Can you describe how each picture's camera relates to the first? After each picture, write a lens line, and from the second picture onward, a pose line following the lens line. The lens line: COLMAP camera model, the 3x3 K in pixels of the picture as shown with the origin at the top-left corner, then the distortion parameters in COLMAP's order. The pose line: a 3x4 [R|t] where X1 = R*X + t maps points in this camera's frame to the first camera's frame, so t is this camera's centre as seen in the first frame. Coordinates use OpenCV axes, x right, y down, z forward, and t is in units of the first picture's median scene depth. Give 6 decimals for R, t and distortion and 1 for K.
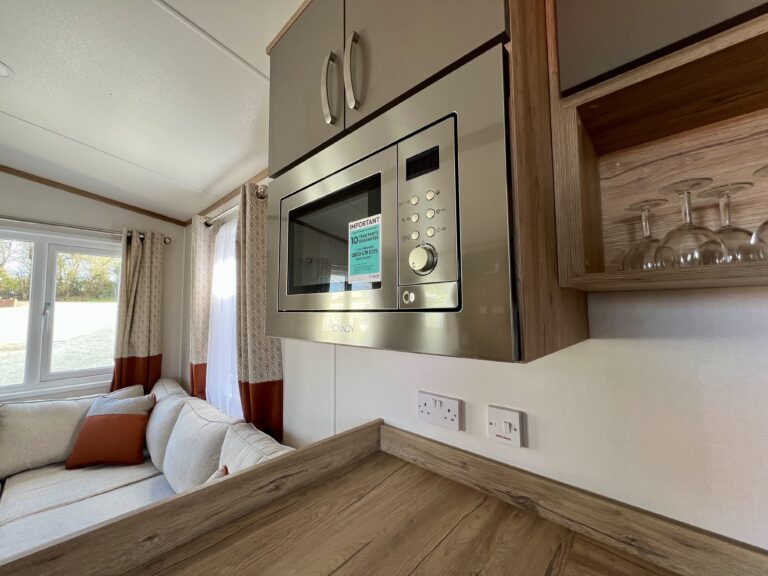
lens RADIAL K [[307.5, 0, 388.9], [0, 307.5, 284.9], [0, 0, 1]] dist [0.001410, -0.000084]
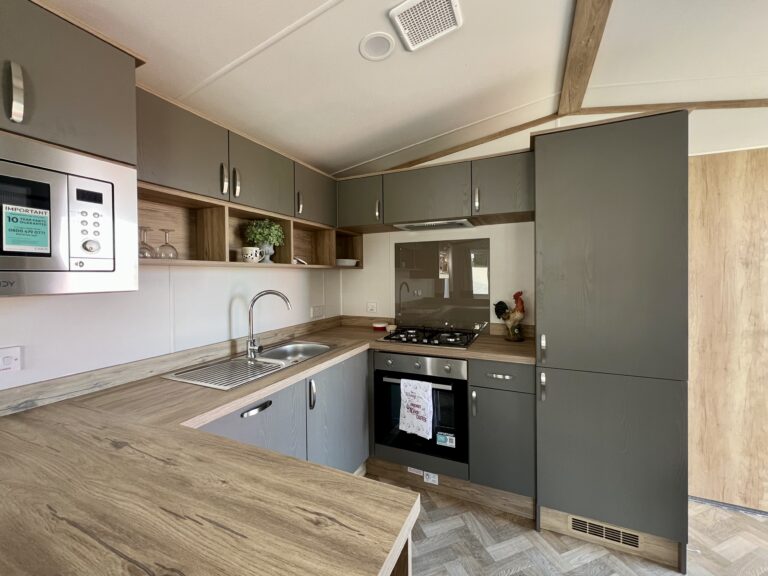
lens RADIAL K [[315.2, 0, 376.3], [0, 315.2, 280.4], [0, 0, 1]] dist [0.018655, 0.000010]
pose [[-0.289493, -0.002557, 0.957177, -1.951837], [-0.052171, 0.998552, -0.013111, 0.060558], [-0.955757, -0.053733, -0.289207, -0.155299]]
